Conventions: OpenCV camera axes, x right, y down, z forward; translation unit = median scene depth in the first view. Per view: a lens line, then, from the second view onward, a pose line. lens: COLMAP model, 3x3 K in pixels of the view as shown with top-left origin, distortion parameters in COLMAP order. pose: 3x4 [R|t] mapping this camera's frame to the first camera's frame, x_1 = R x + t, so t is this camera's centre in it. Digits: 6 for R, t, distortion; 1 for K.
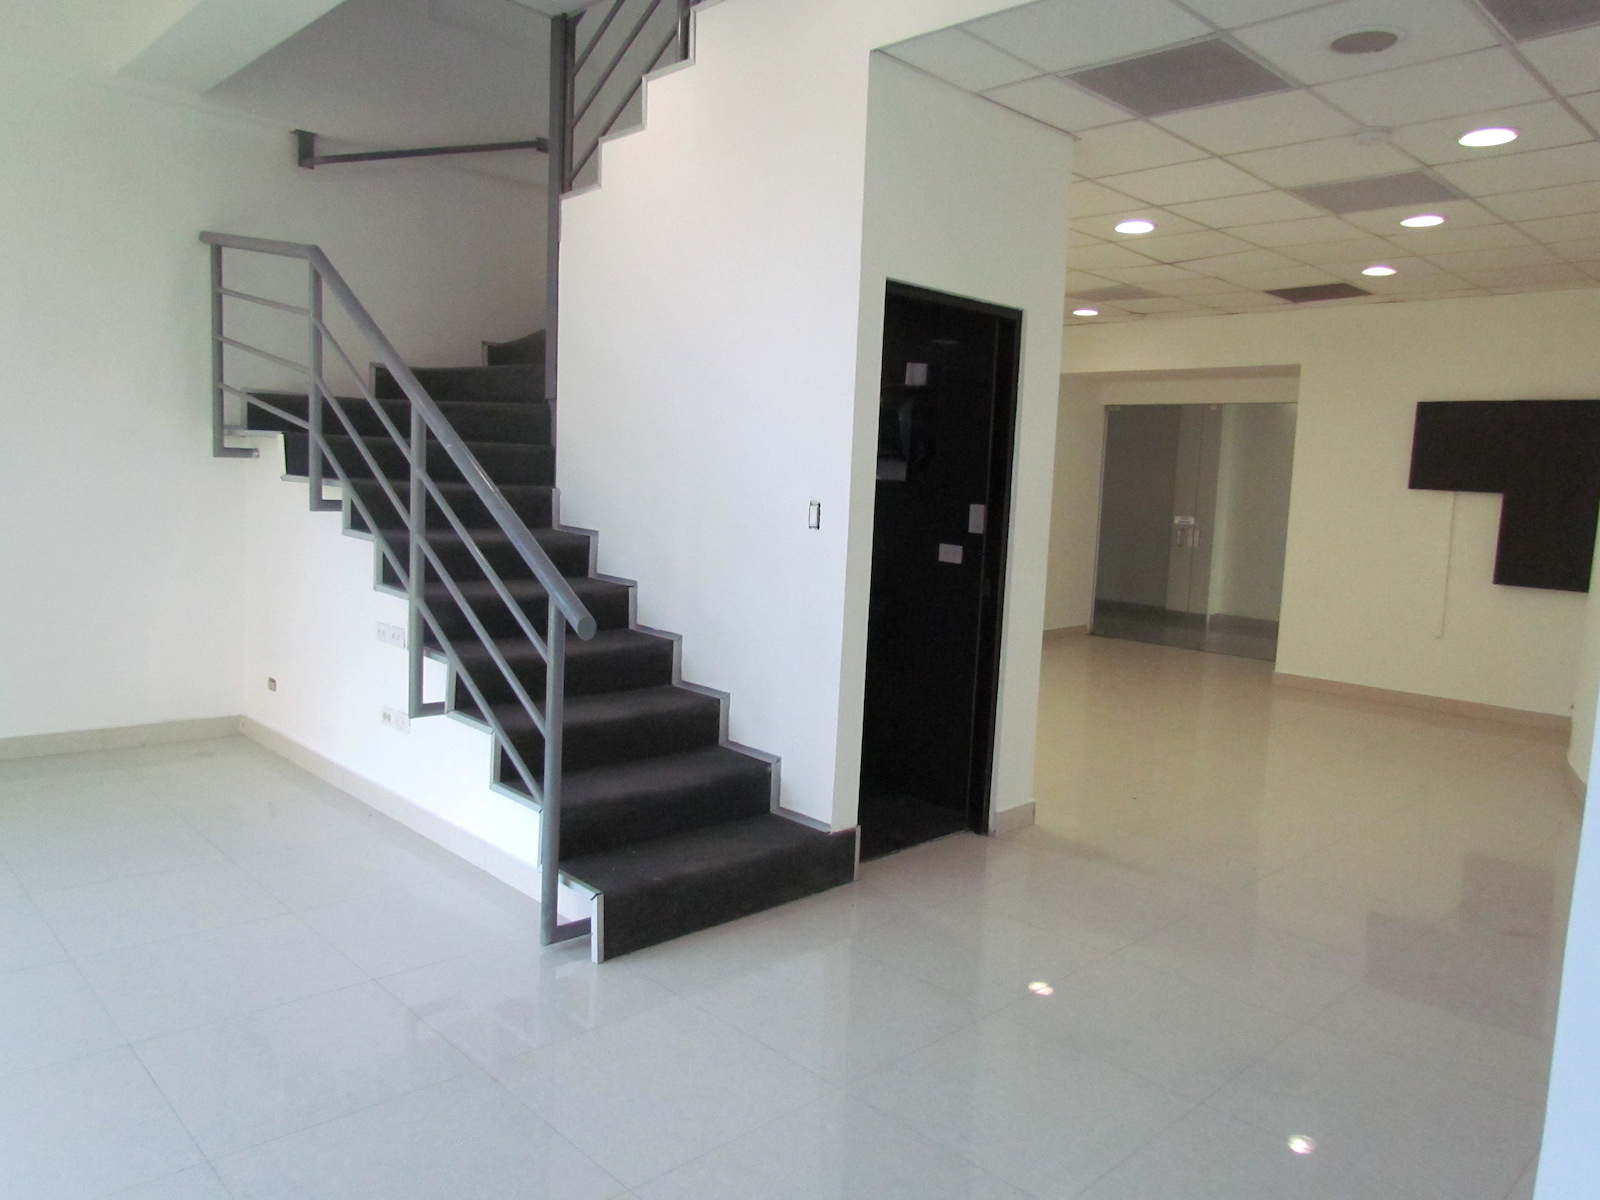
lens RADIAL K [[1139.1, 0, 793.6], [0, 1139.1, 603.4], [0, 0, 1]] dist [-0.034544, 0.016847]
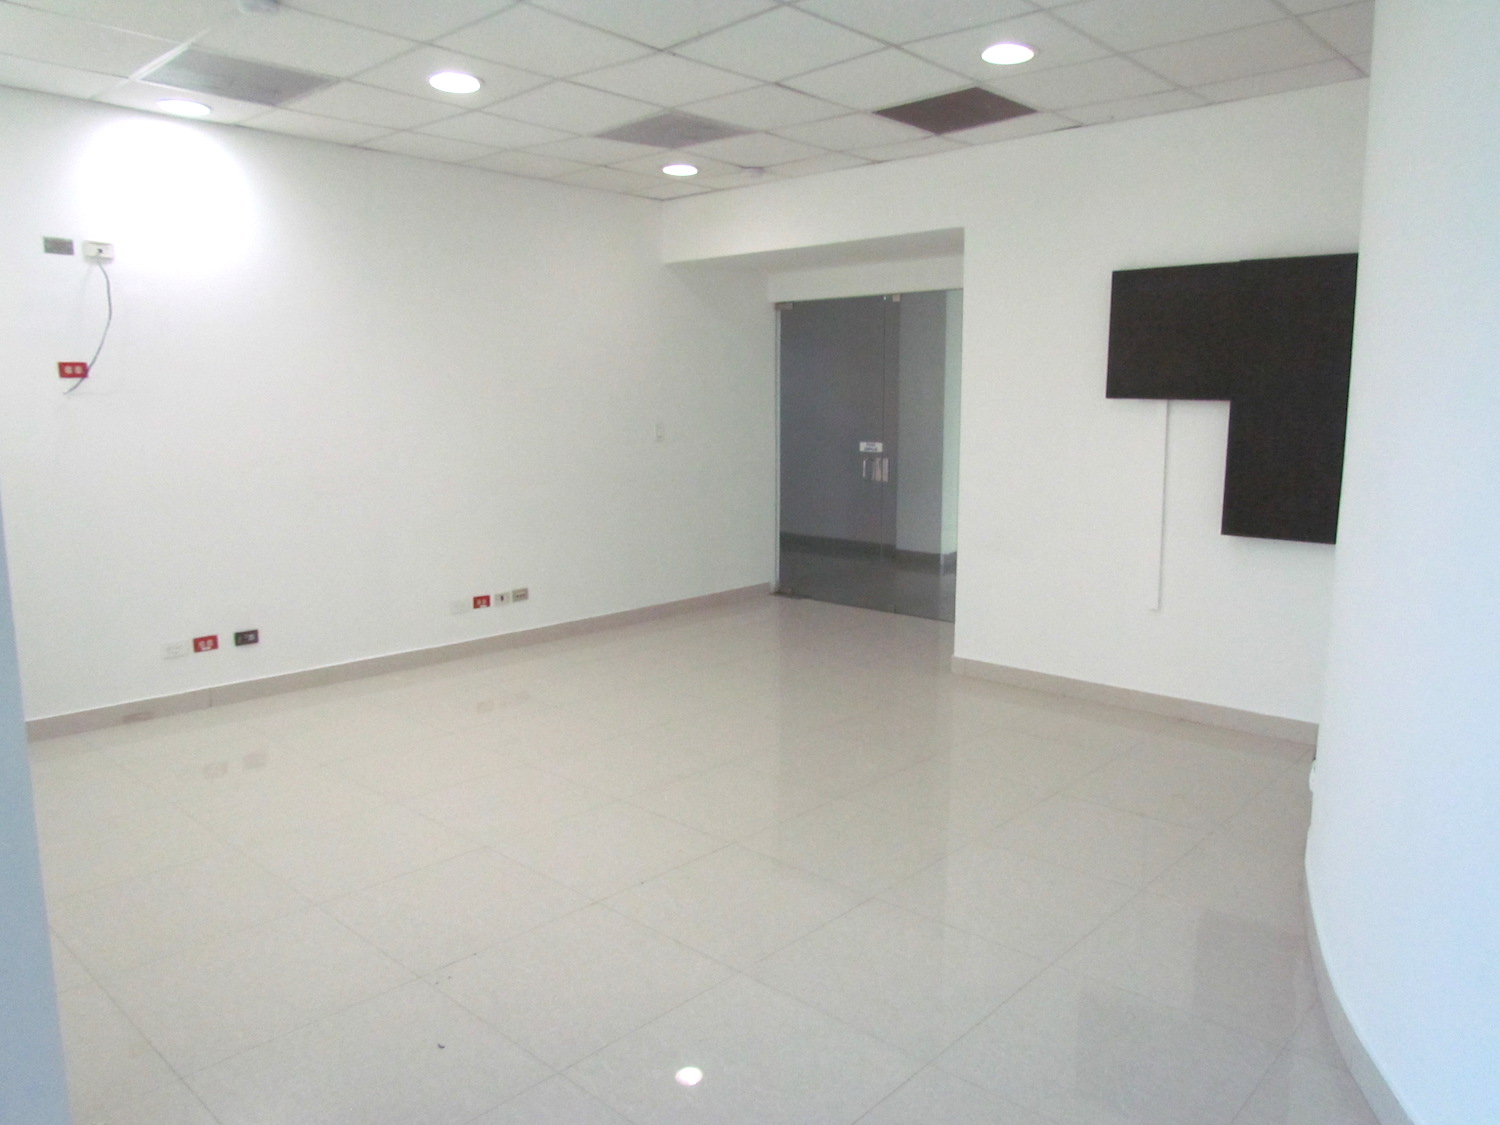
lens RADIAL K [[1103.7, 0, 753.6], [0, 1103.7, 566.2], [0, 0, 1]] dist [-0.014797, -0.002291]
pose [[0.995489, -0.055367, 0.077053, 0.228261], [0.052025, 0.997644, 0.044730, -0.033783], [-0.079348, -0.040519, 0.996023, 0.284021]]
